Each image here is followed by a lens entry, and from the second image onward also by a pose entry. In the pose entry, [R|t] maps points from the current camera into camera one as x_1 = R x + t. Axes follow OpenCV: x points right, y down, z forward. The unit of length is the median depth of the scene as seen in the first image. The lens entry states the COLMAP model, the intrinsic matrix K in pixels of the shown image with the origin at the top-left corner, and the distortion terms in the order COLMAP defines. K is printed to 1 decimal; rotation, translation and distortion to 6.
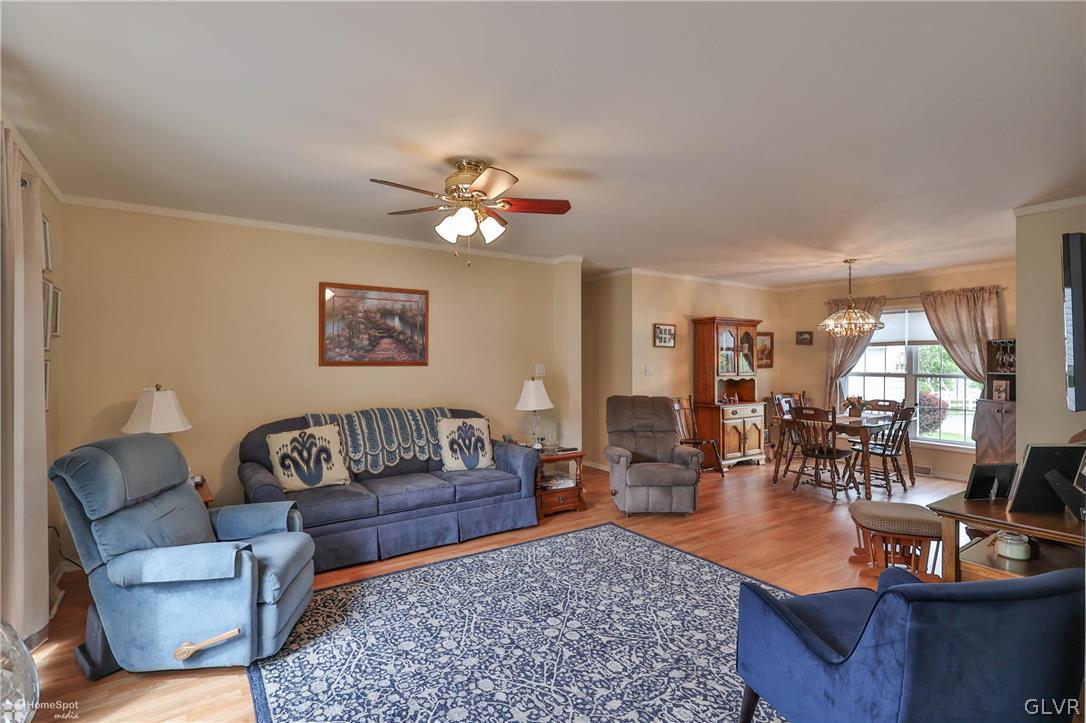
lens RADIAL K [[535.8, 0, 539.9], [0, 535.8, 362.6], [0, 0, 1]] dist [-0.002044, 0.001011]
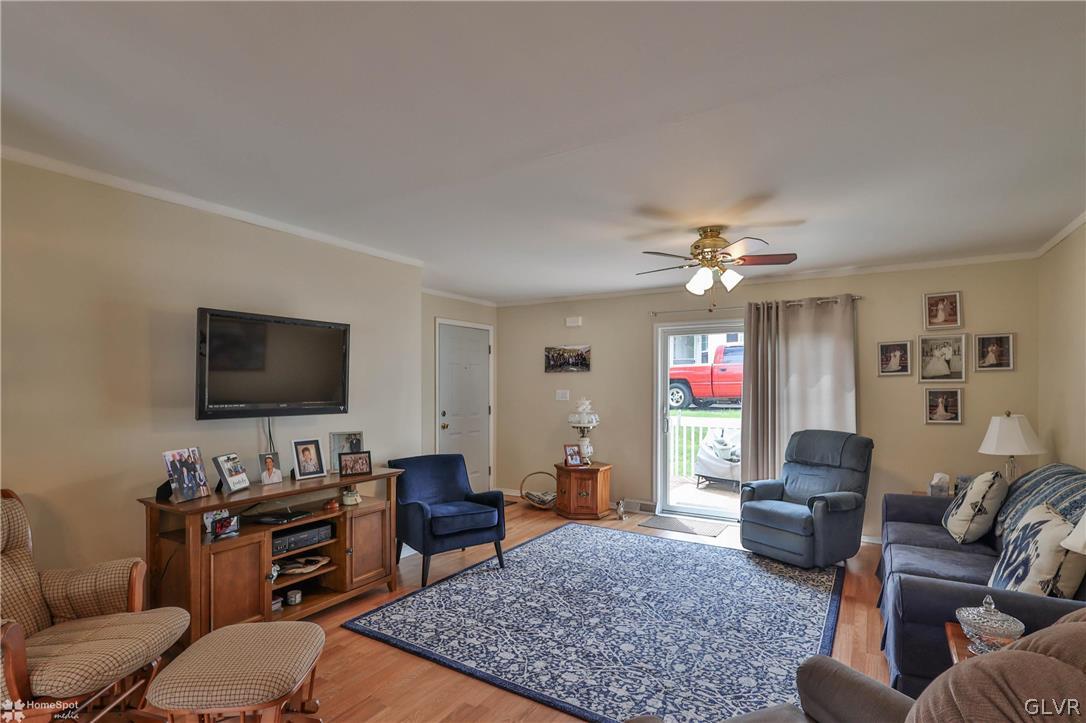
lens RADIAL K [[535.8, 0, 550.1], [0, 535.8, 371.1], [0, 0, 1]] dist [-0.002044, 0.001011]
pose [[-0.907937, -0.010672, -0.418971, 0.532636], [-0.002444, 0.999794, -0.020170, -0.012341], [0.419100, -0.017289, -0.907776, 1.456278]]
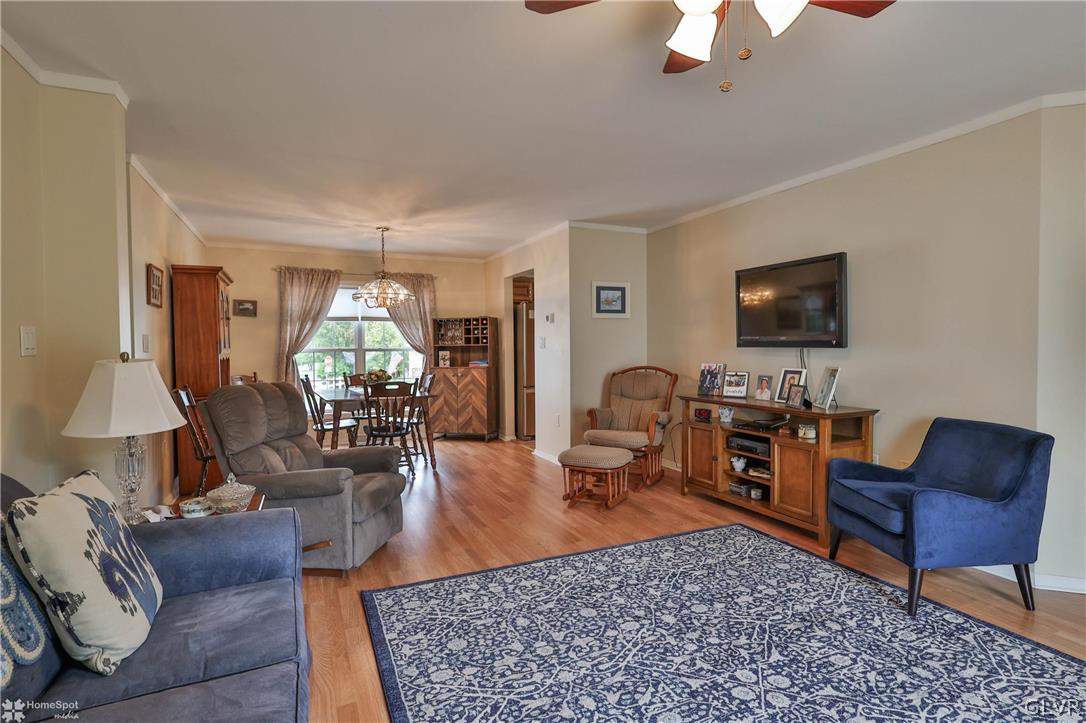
lens RADIAL K [[535.8, 0, 544.8], [0, 535.8, 357.4], [0, 0, 1]] dist [-0.002044, 0.001011]
pose [[0.159980, -0.022309, 0.986868, -0.464756], [0.012125, 0.999714, 0.020634, 0.035057], [-0.987046, 0.008665, 0.160205, 0.797703]]
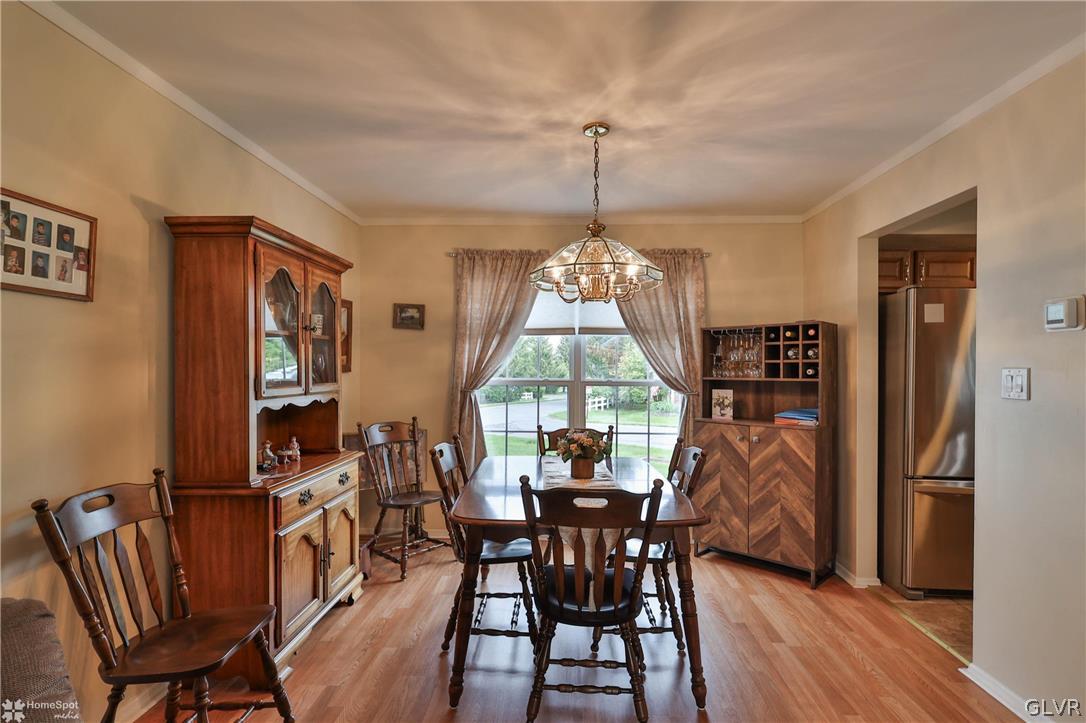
lens RADIAL K [[535.8, 0, 555.9], [0, 535.8, 369.4], [0, 0, 1]] dist [-0.002044, 0.001011]
pose [[0.585766, -0.002259, 0.810477, 0.284328], [-0.000988, 0.999993, 0.003501, 0.009304], [-0.810479, -0.002852, 0.585760, 1.090323]]
